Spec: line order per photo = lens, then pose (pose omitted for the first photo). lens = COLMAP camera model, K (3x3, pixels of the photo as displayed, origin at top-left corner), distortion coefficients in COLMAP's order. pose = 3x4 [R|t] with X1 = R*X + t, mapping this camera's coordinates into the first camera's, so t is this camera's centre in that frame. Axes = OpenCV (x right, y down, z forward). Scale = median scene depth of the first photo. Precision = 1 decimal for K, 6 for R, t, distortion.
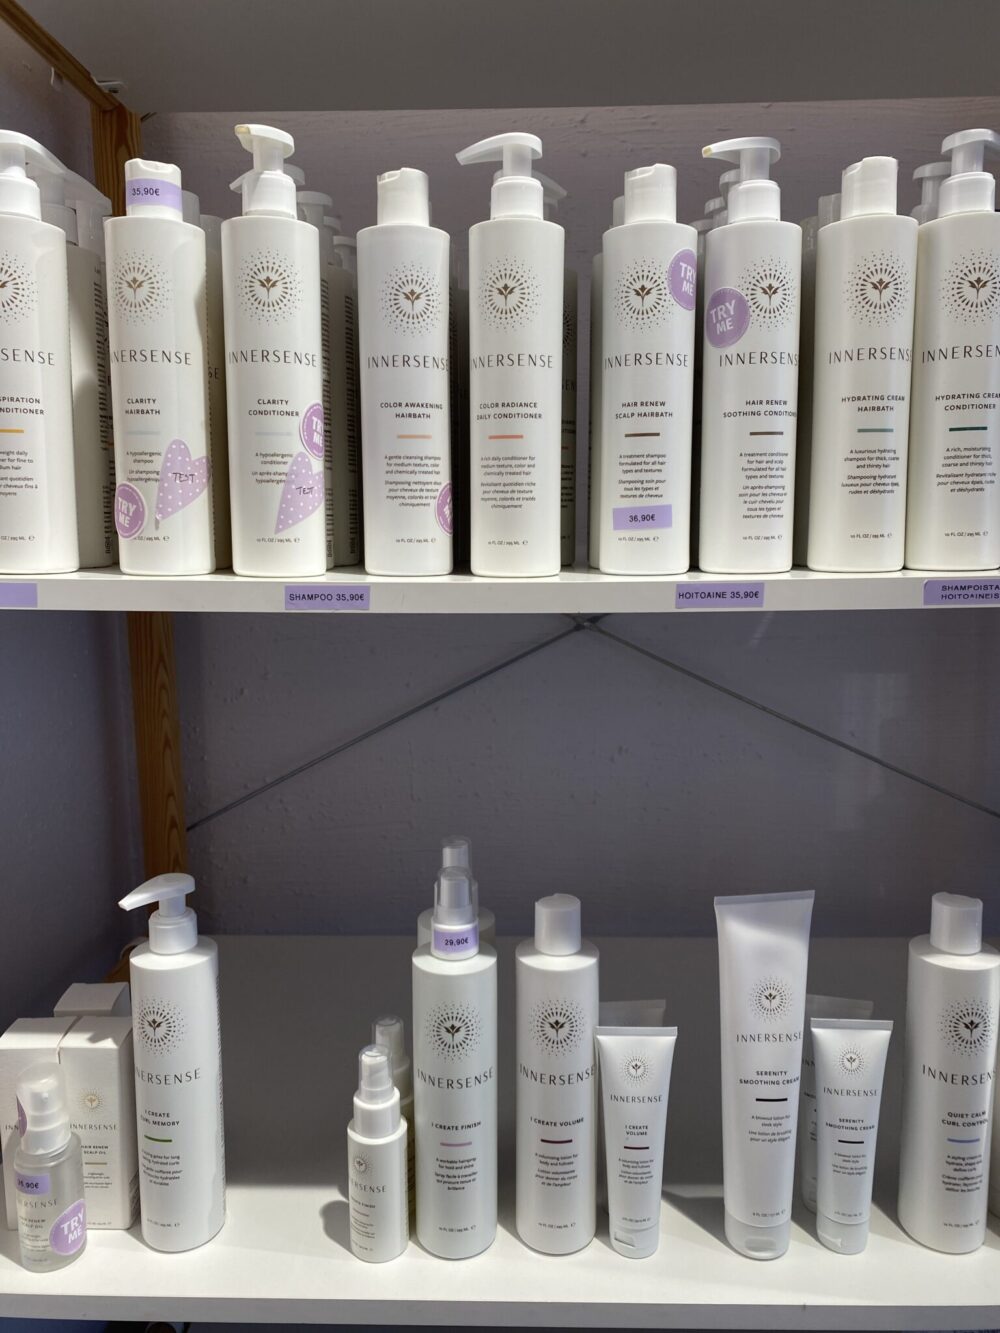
lens RADIAL K [[1020.3, 0, 492.7], [0, 1020.3, 667.5], [0, 0, 1]] dist [-0.023746, 0.005137]
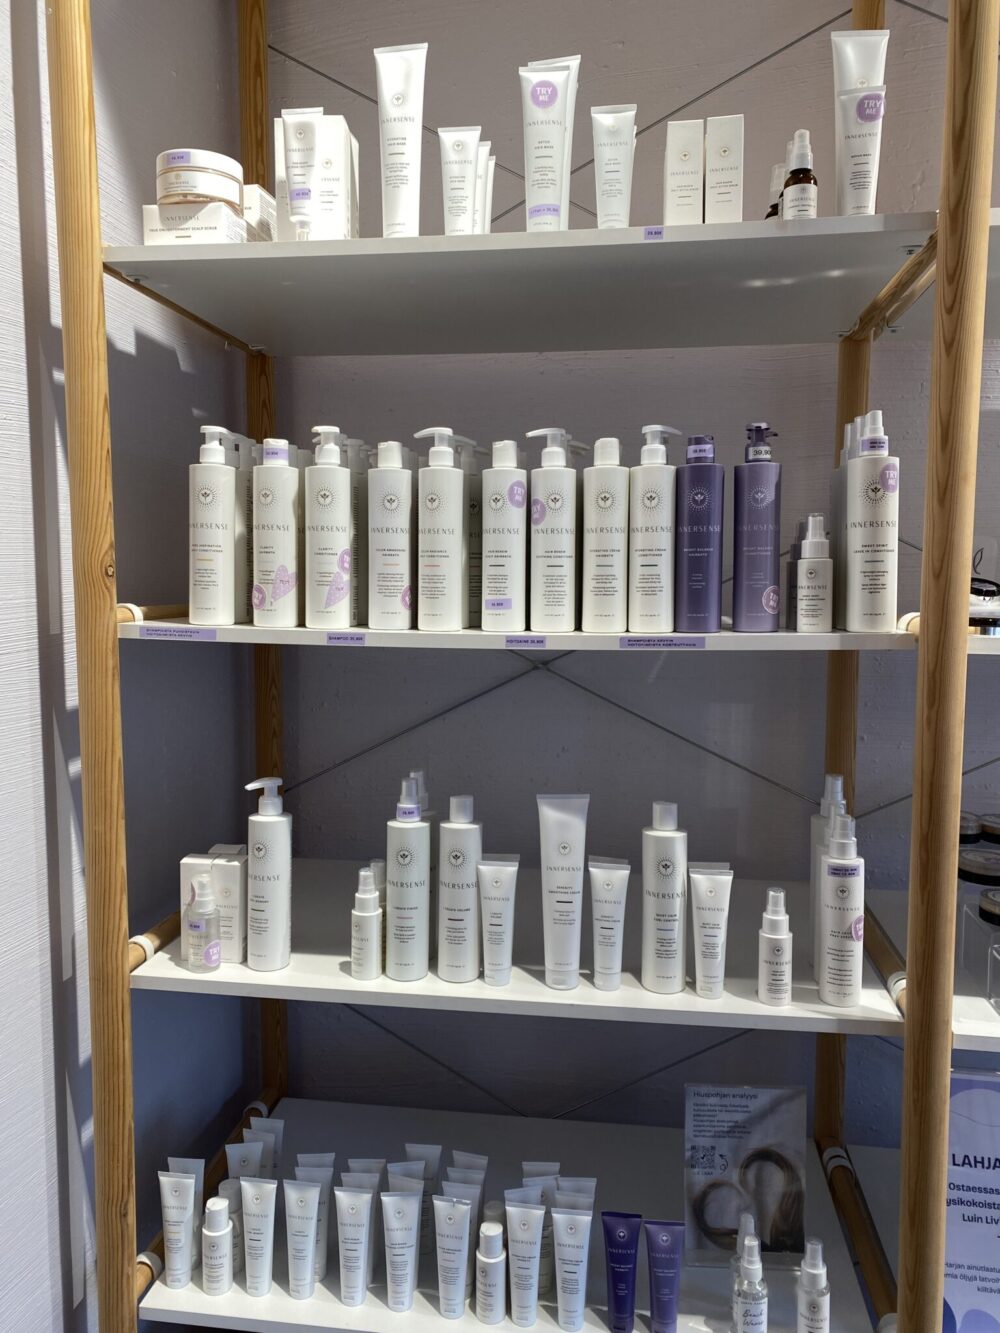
lens RADIAL K [[1020.3, 0, 506.6], [0, 1020.3, 666.3], [0, 0, 1]] dist [-0.023746, 0.005137]
pose [[0.995002, 0.024653, -0.096764, 0.344874], [-0.030695, 0.997638, -0.061454, 0.099390], [0.095020, 0.064117, 0.993408, -0.993045]]
